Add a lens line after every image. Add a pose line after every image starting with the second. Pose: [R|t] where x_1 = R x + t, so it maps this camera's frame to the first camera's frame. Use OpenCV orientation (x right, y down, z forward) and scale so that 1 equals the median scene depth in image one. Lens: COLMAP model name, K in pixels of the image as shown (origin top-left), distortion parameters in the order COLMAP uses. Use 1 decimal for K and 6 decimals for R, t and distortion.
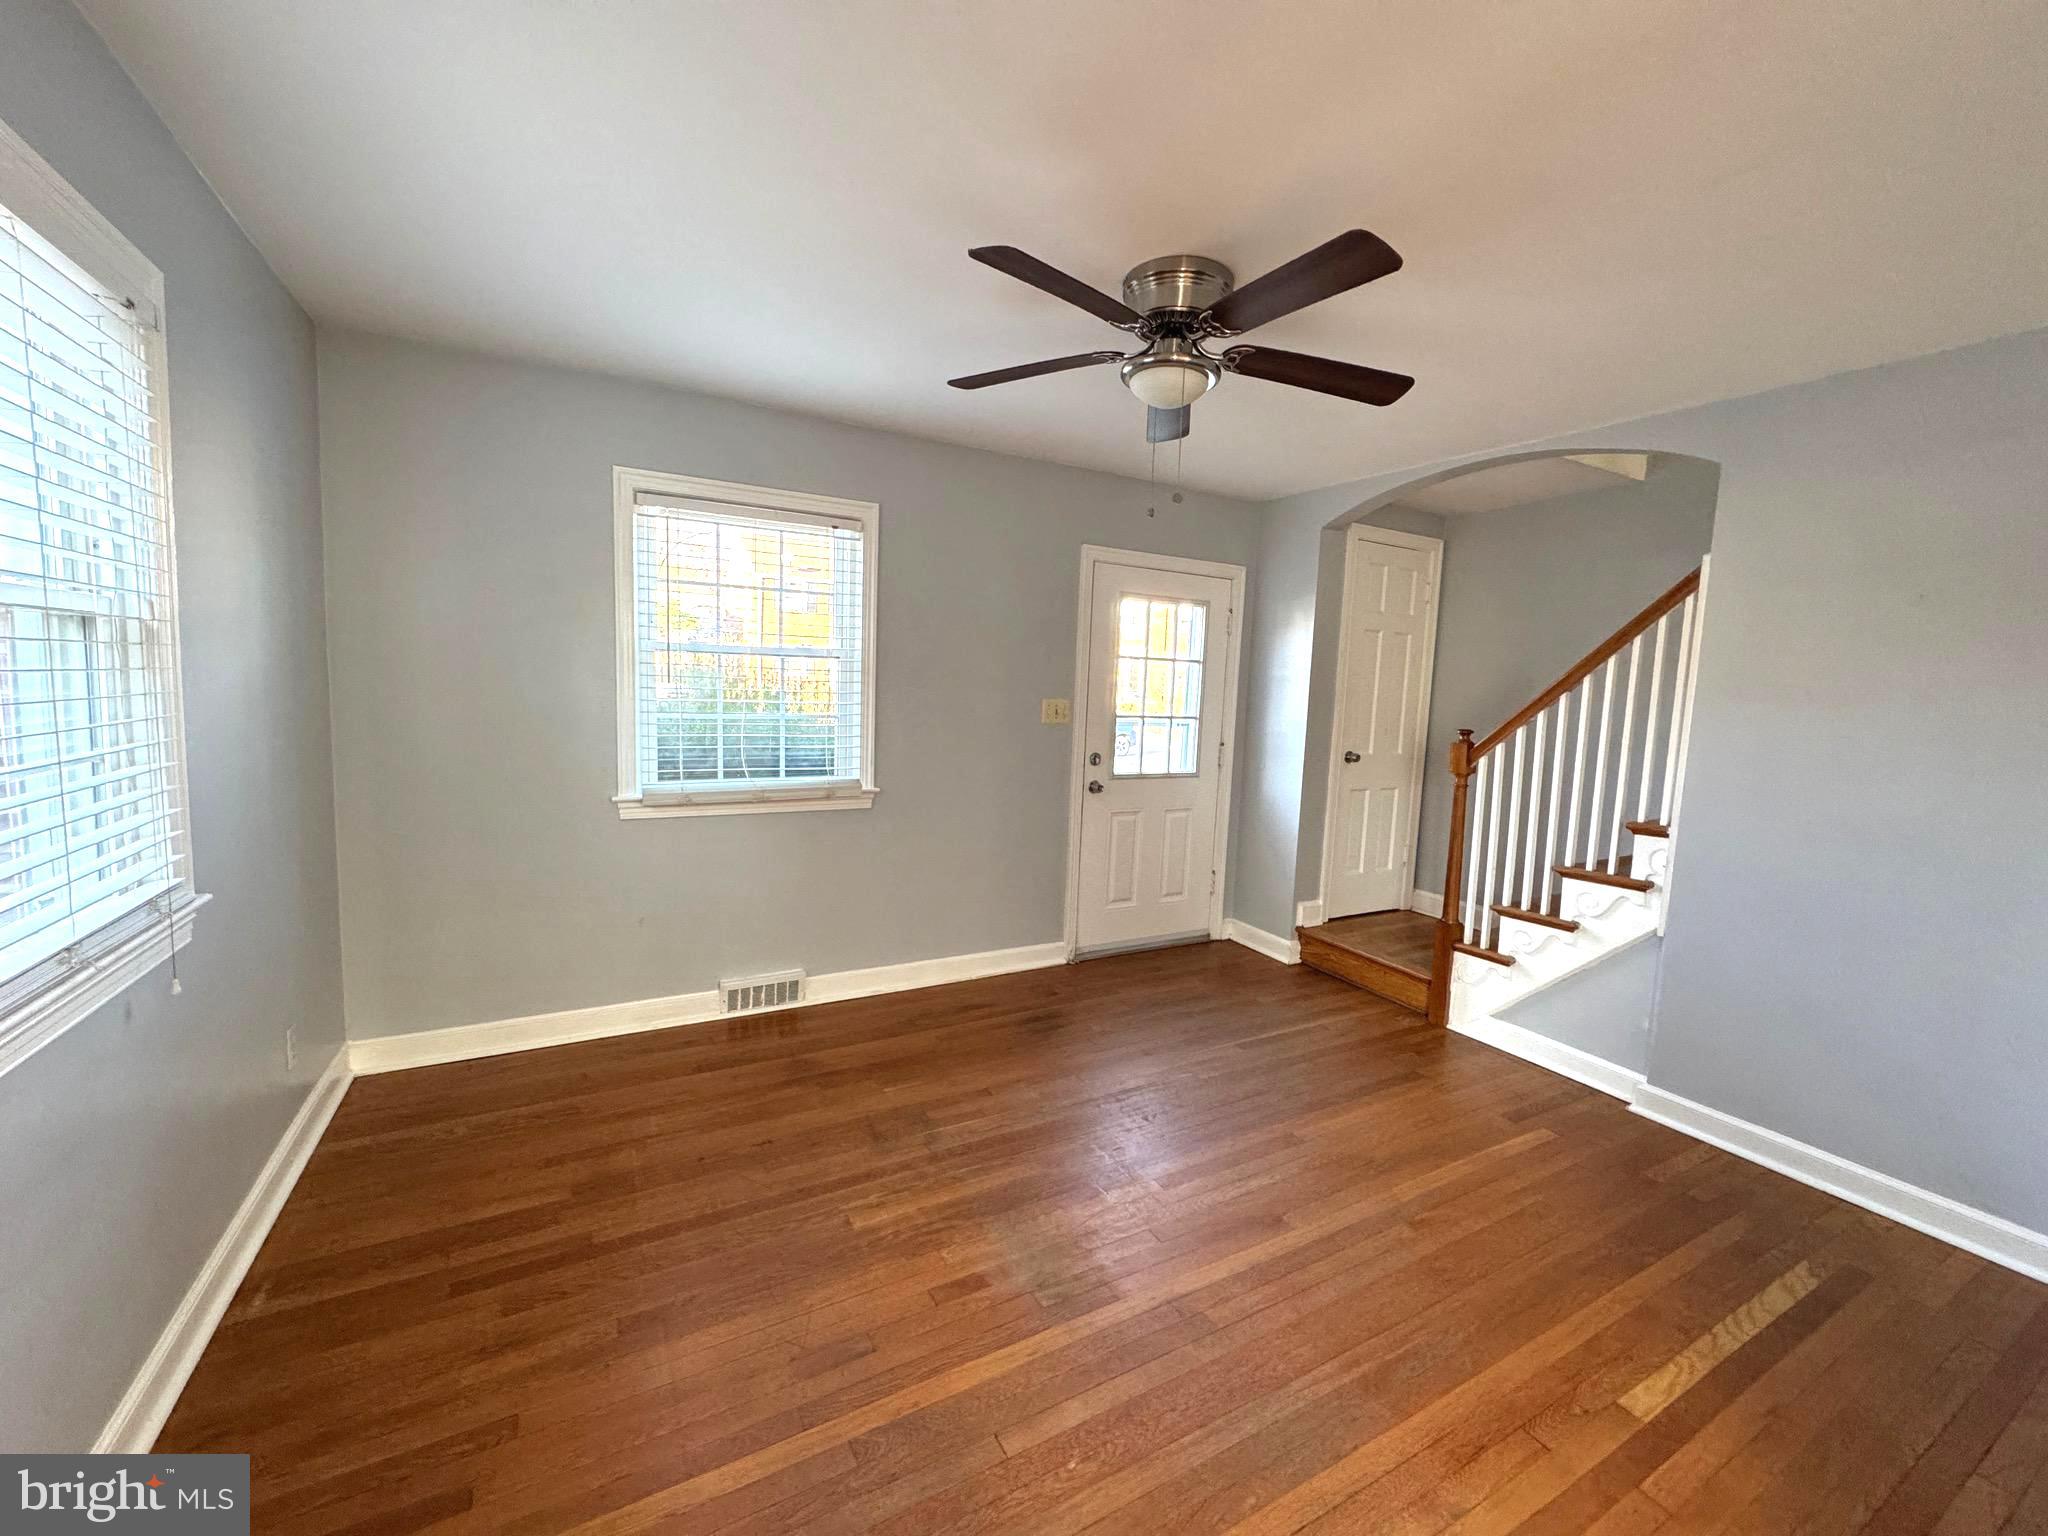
lens RADIAL K [[812.1, 0, 1021.0], [0, 812.1, 761.0], [0, 0, 1]] dist [-0.000937, -0.000113]
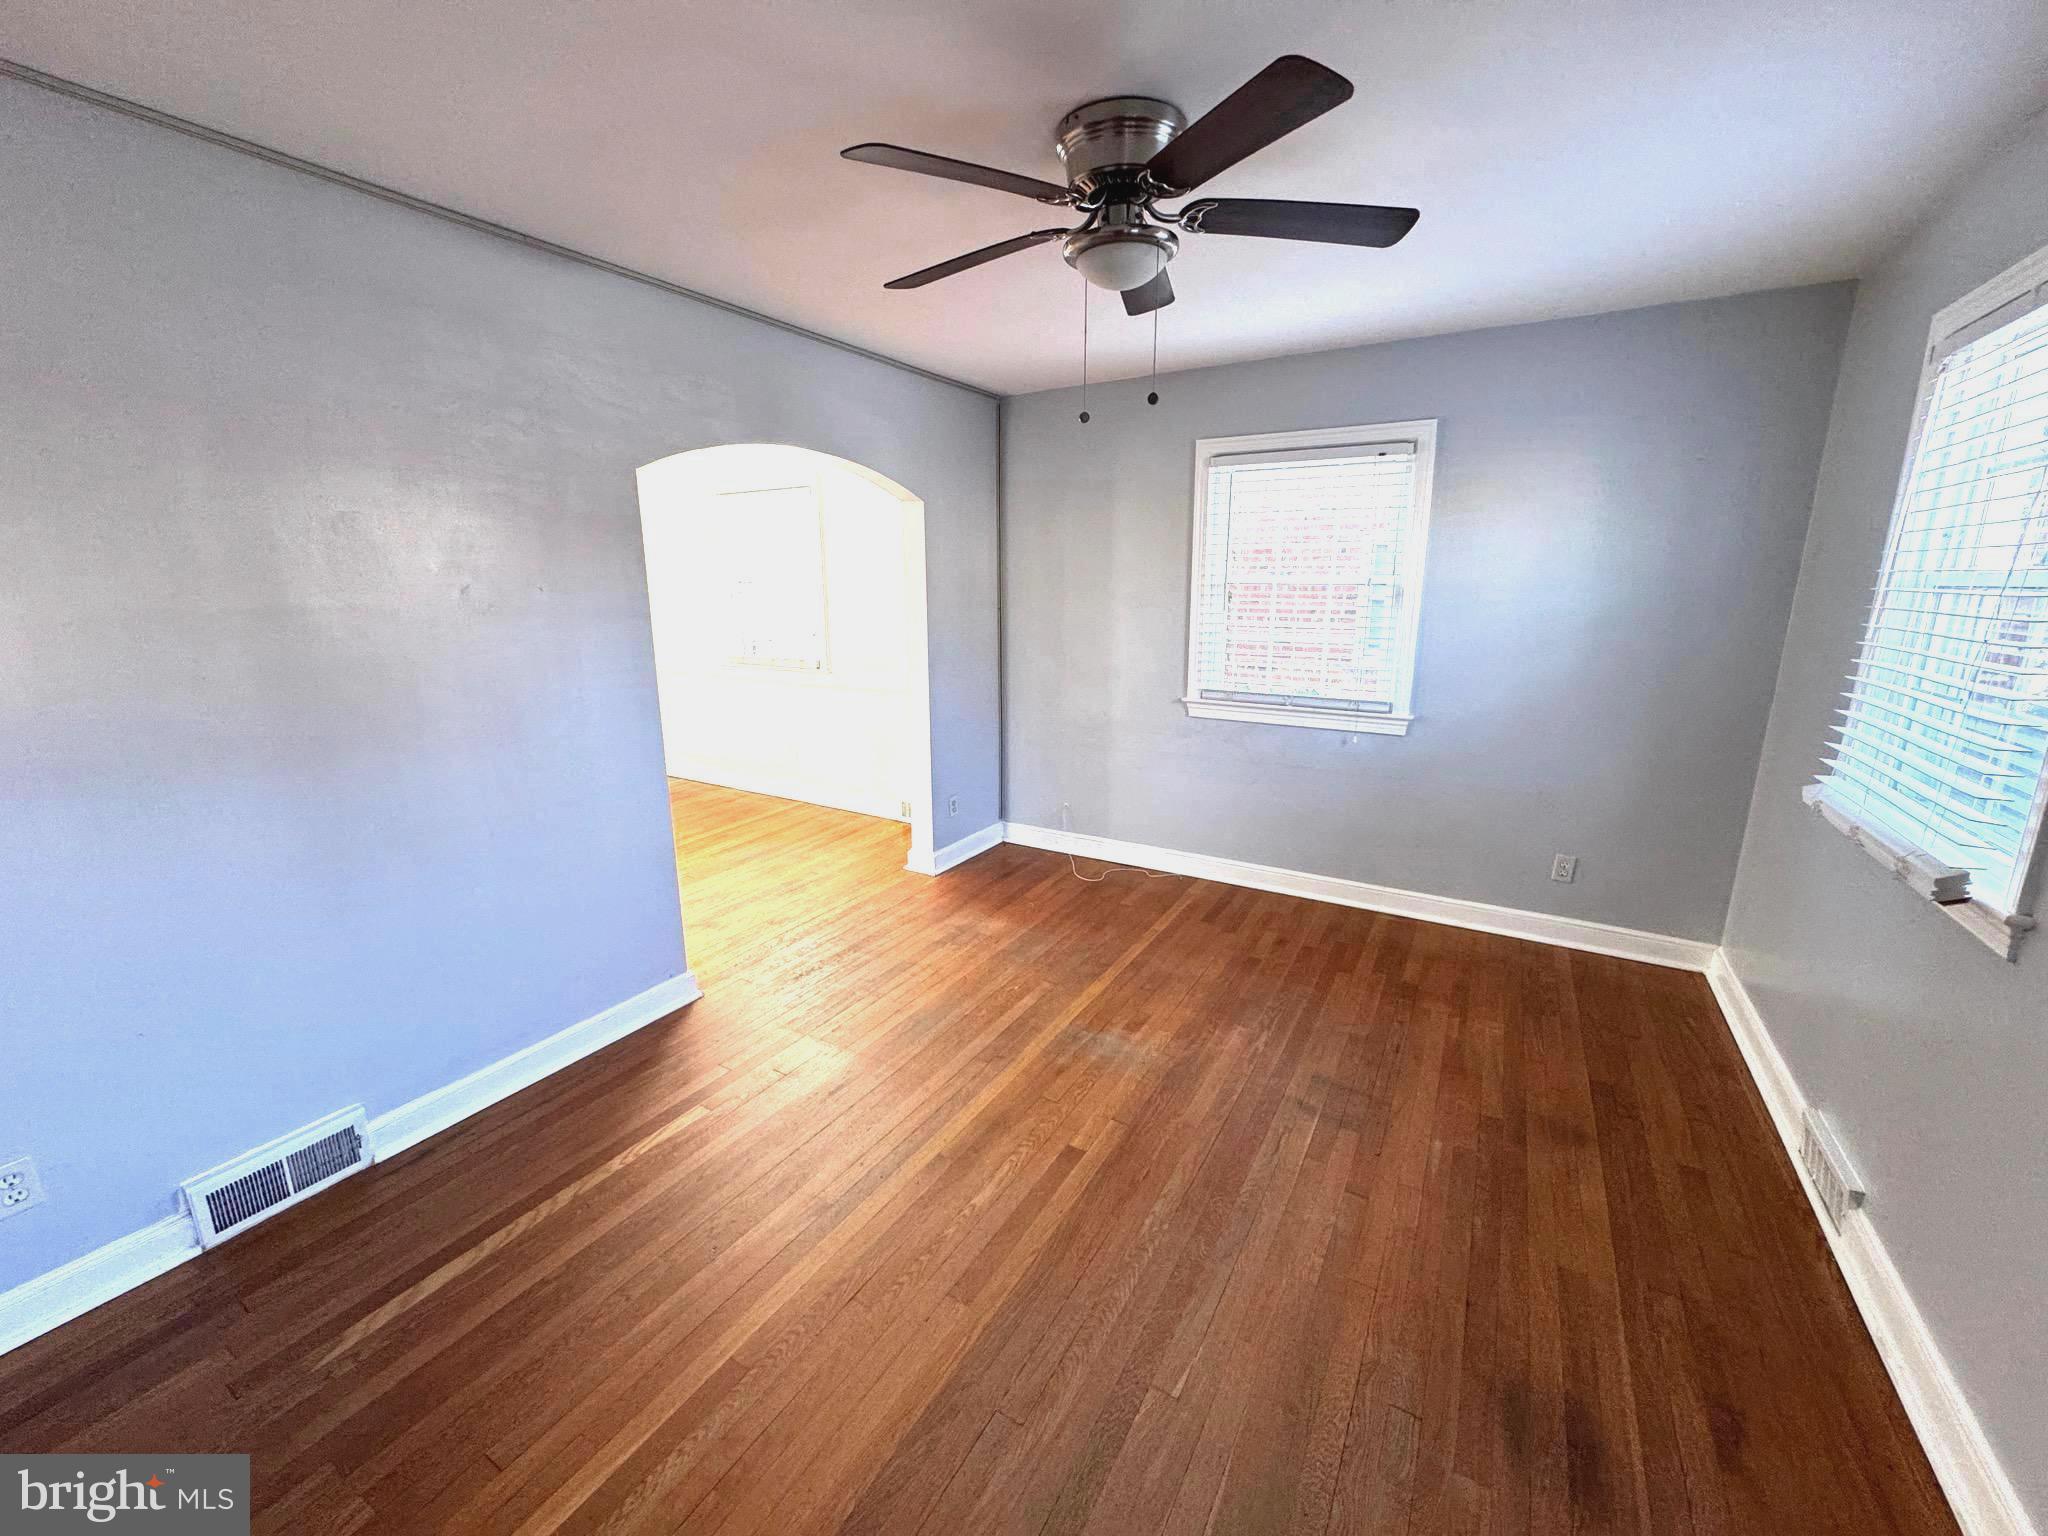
lens RADIAL K [[812.1, 0, 1021.0], [0, 812.1, 761.0], [0, 0, 1]] dist [-0.000937, -0.000113]
pose [[-0.857594, 0.076899, -0.508546, 0.612953], [-0.086485, 0.953120, 0.289971, -0.158746], [0.507004, 0.292659, -0.810739, 1.462083]]
